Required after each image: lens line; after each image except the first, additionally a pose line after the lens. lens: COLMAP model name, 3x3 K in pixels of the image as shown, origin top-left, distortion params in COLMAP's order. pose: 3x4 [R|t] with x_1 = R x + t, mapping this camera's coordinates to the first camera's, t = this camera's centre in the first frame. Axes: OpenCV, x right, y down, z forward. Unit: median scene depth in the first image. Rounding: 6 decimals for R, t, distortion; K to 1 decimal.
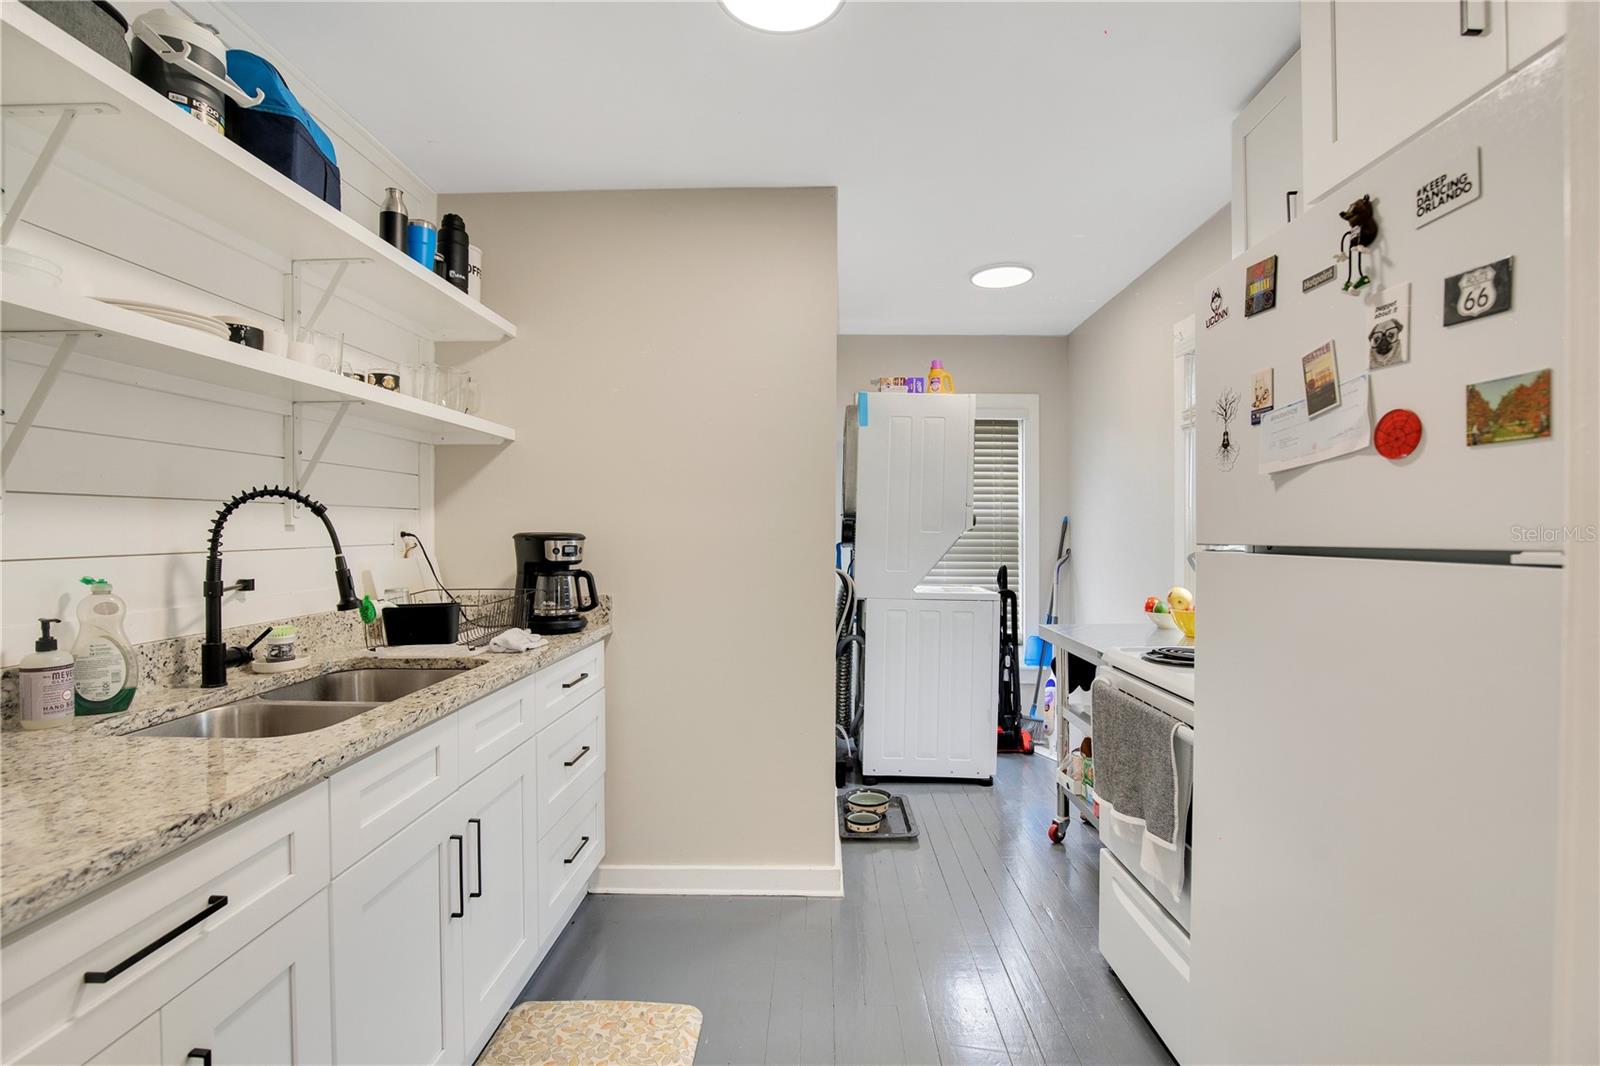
lens RADIAL K [[758.4, 0, 795.0], [0, 758.4, 528.6], [0, 0, 1]] dist [0.001200, 0.000292]
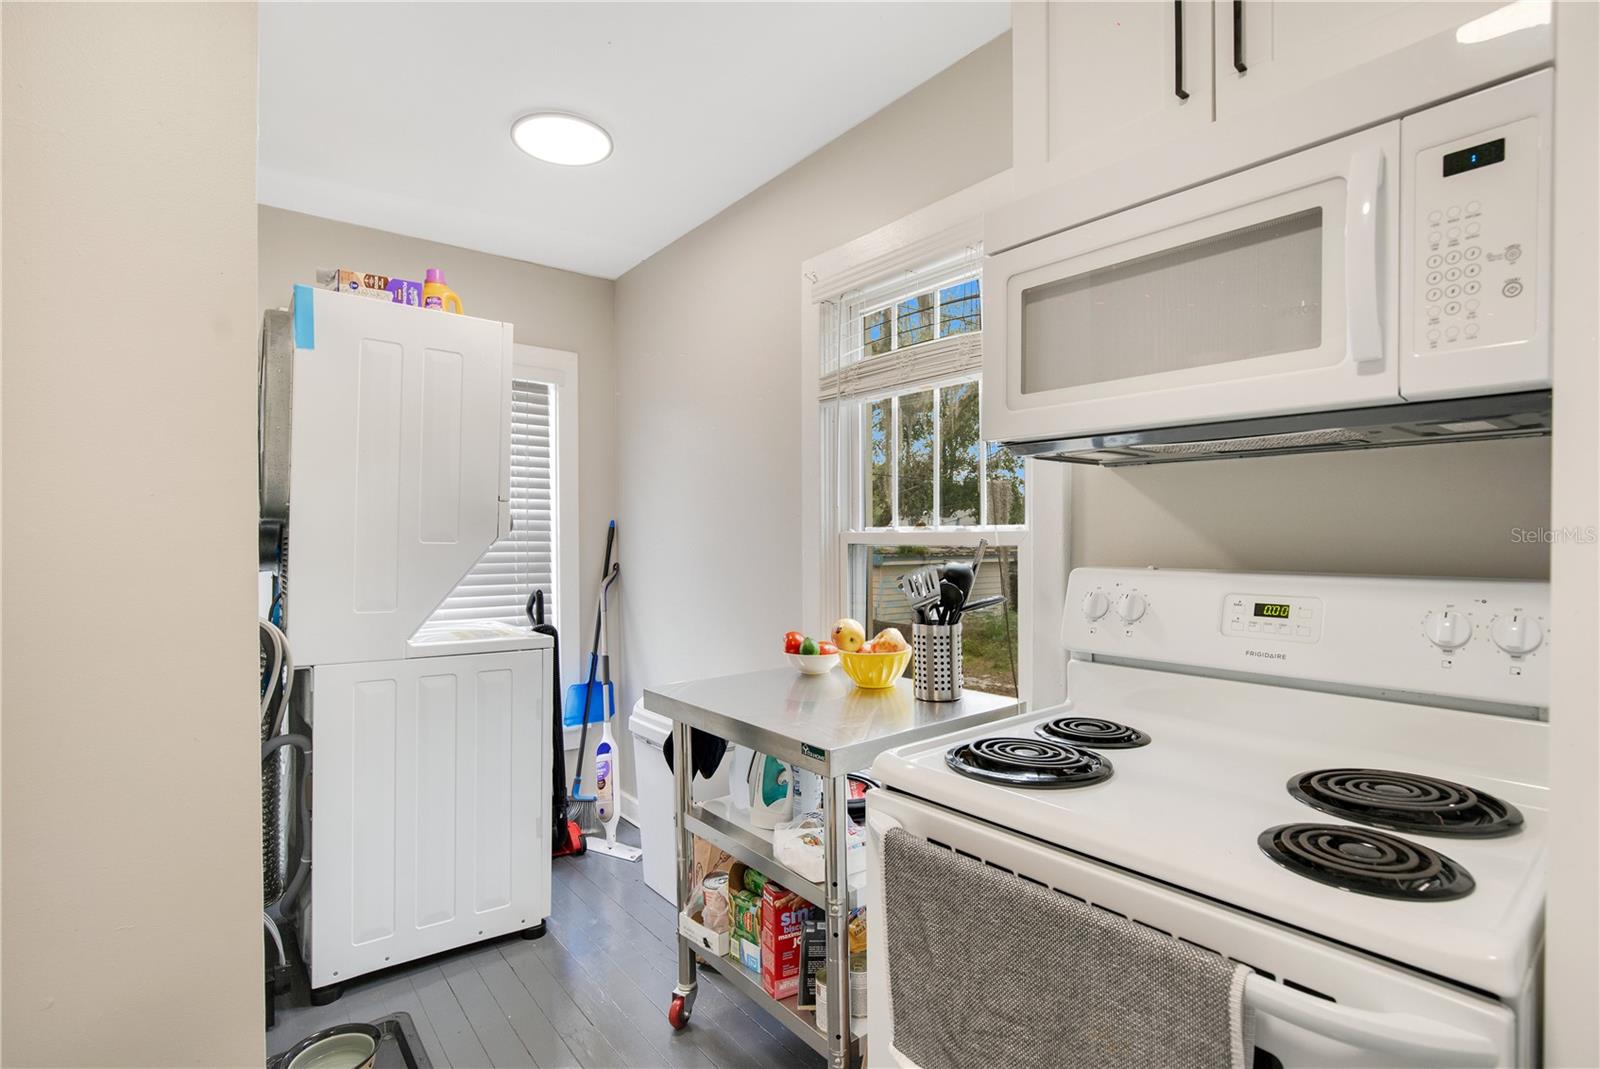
lens RADIAL K [[768.3, 0, 804.4], [0, 768.3, 543.4], [0, 0, 1]] dist [-0.017323, 0.000300]
pose [[0.763950, -0.008567, 0.645218, 0.010590], [0.002948, 0.999948, 0.009786, -0.000057], [-0.645268, -0.005574, 0.763936, 0.349773]]
